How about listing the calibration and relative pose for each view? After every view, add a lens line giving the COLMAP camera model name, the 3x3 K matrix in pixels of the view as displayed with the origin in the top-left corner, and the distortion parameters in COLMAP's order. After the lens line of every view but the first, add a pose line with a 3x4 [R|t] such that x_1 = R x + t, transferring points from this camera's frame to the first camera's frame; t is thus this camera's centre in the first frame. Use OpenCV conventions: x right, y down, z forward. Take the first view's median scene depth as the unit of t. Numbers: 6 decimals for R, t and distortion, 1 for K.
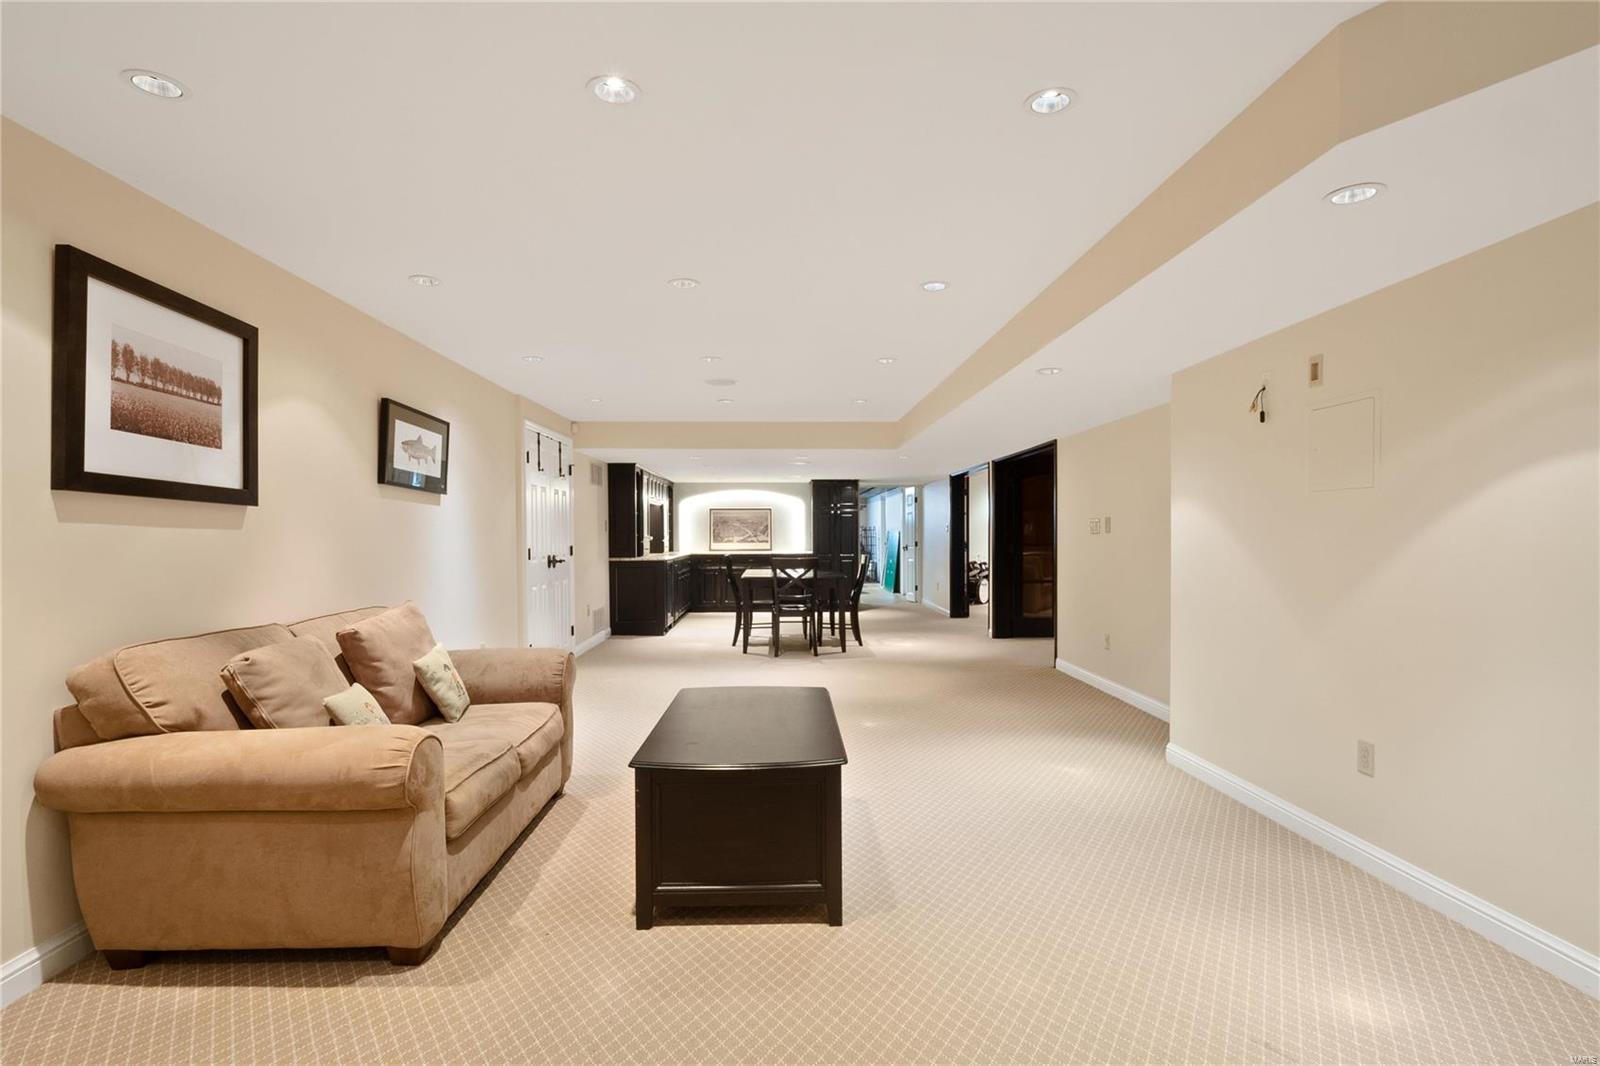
lens RADIAL K [[776.1, 0, 826.9], [0, 776.1, 554.5], [0, 0, 1]] dist [-0.013815, -0.000391]
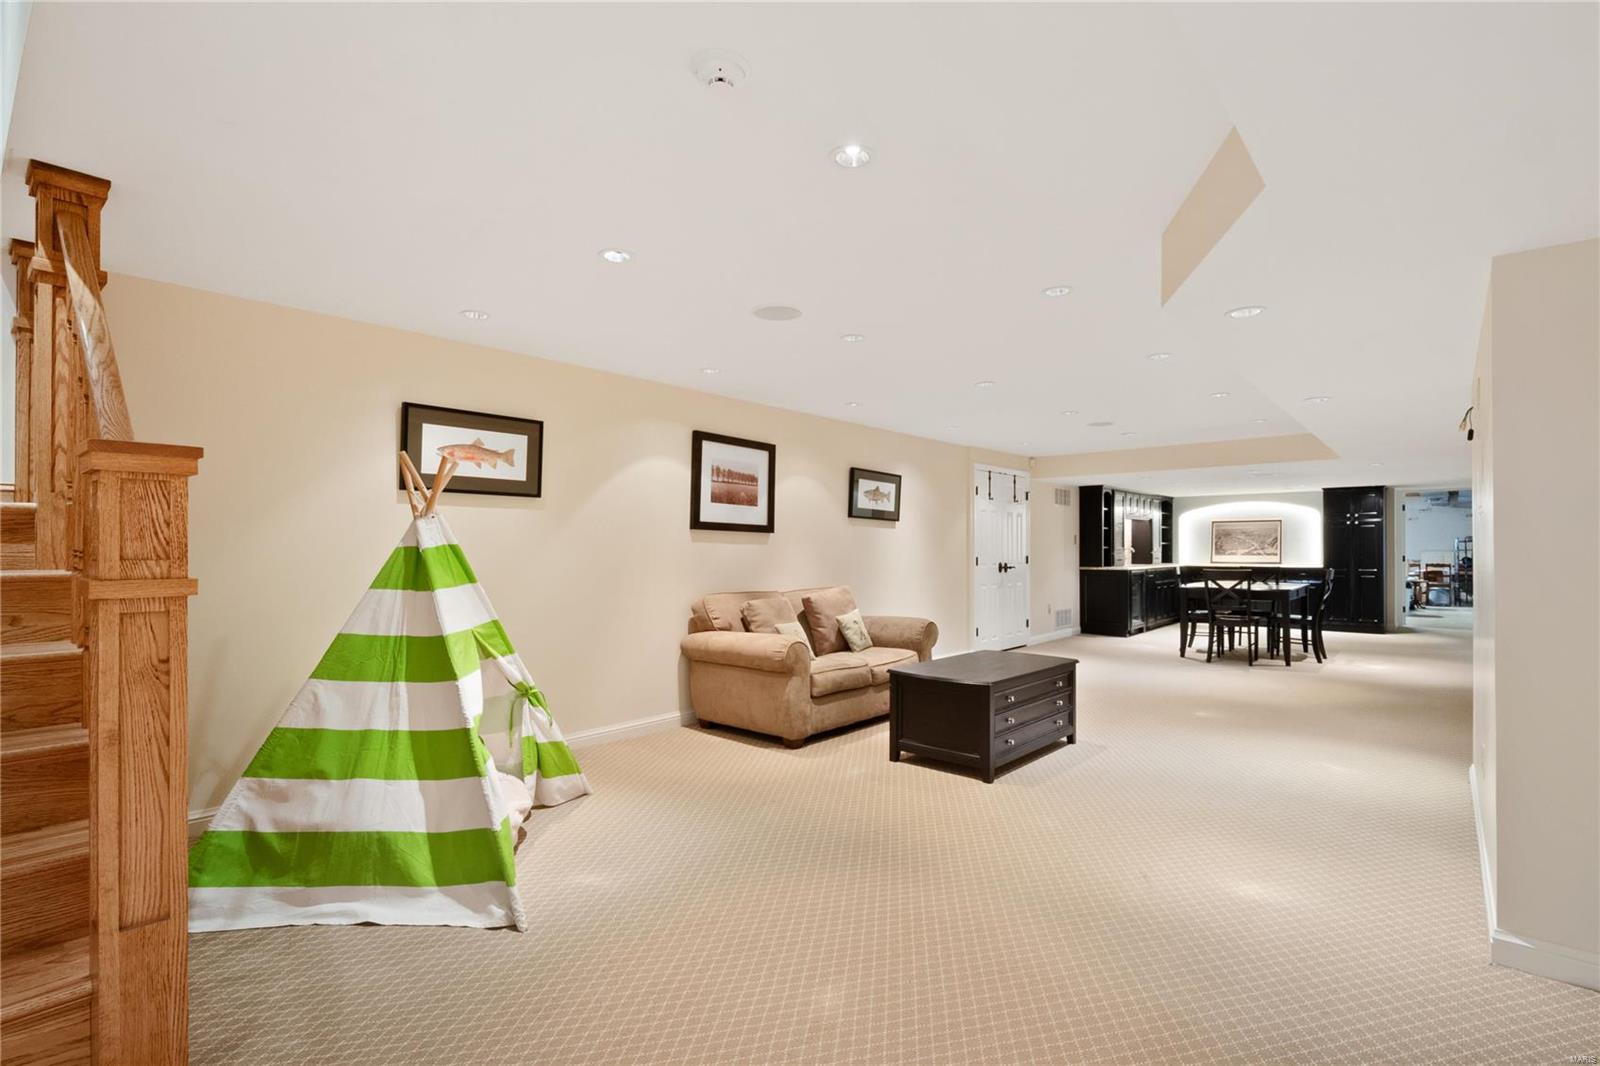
lens RADIAL K [[776.1, 0, 811.7], [0, 776.1, 541.5], [0, 0, 1]] dist [-0.013815, -0.000391]
pose [[0.722433, -0.002360, -0.691437, 0.696171], [-0.019311, 0.999535, -0.023589, 0.004804], [0.691171, 0.030394, 0.722051, -0.374620]]
